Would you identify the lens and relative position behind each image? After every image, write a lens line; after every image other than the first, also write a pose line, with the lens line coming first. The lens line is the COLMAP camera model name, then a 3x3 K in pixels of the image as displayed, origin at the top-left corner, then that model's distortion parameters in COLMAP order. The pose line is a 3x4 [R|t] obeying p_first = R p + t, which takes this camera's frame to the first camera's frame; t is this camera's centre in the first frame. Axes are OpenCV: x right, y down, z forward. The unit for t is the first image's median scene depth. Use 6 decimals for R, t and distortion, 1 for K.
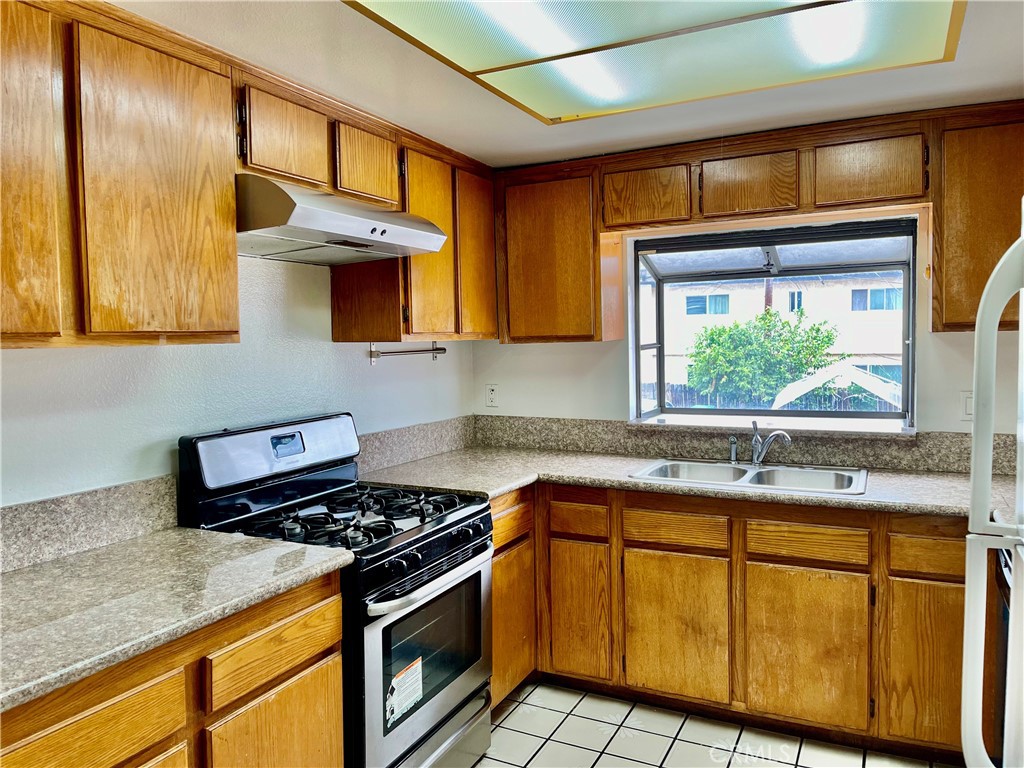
lens RADIAL K [[768.3, 0, 507.1], [0, 768.3, 381.4], [0, 0, 1]] dist [0.044054, -0.057859]
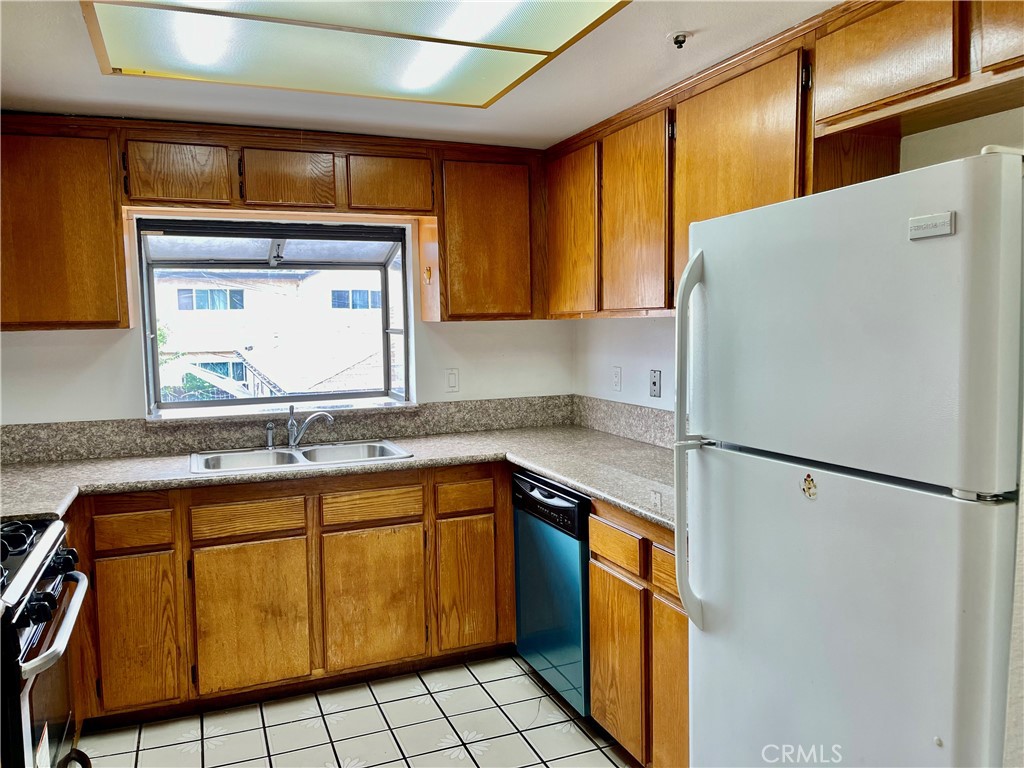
lens RADIAL K [[768.3, 0, 513.3], [0, 768.3, 381.0], [0, 0, 1]] dist [0.044054, -0.057859]
pose [[0.660630, -0.046246, 0.749286, -0.279579], [0.046870, 0.998694, 0.020315, 0.011651], [-0.749247, 0.021698, 0.661935, 0.088064]]
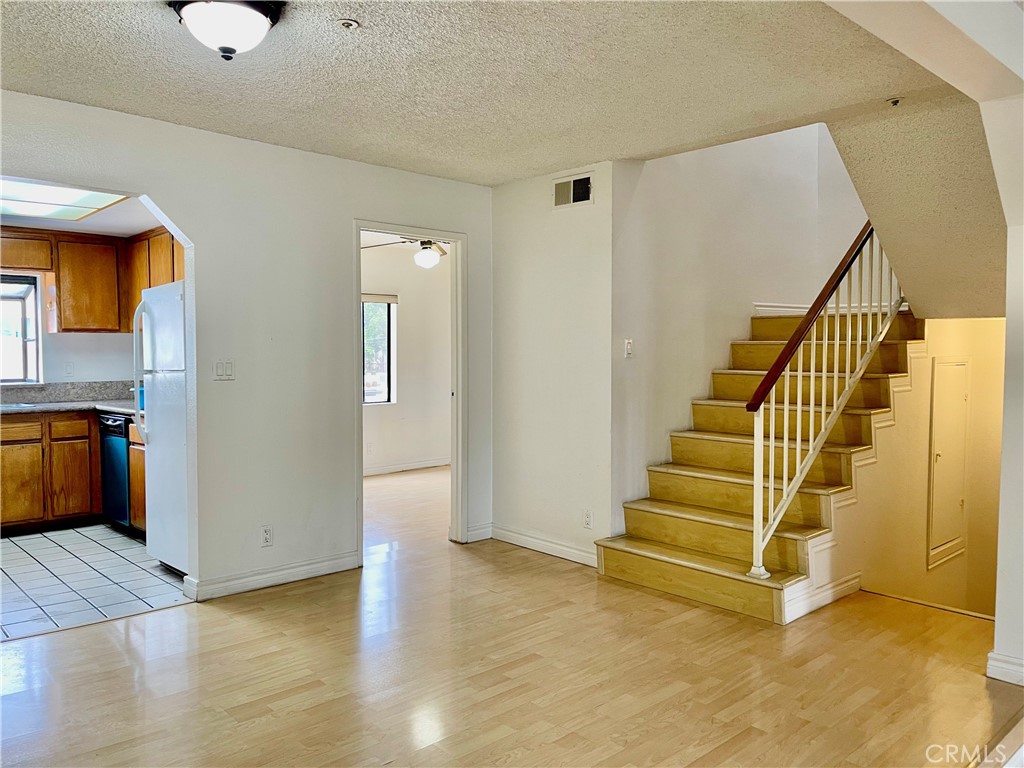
lens RADIAL K [[768.3, 0, 514.6], [0, 768.3, 376.3], [0, 0, 1]] dist [0.044054, -0.057859]
pose [[0.347198, -0.009155, 0.937747, -0.944881], [0.058473, 0.998218, -0.011904, 0.145050], [-0.935967, 0.058966, 0.347115, -0.852782]]
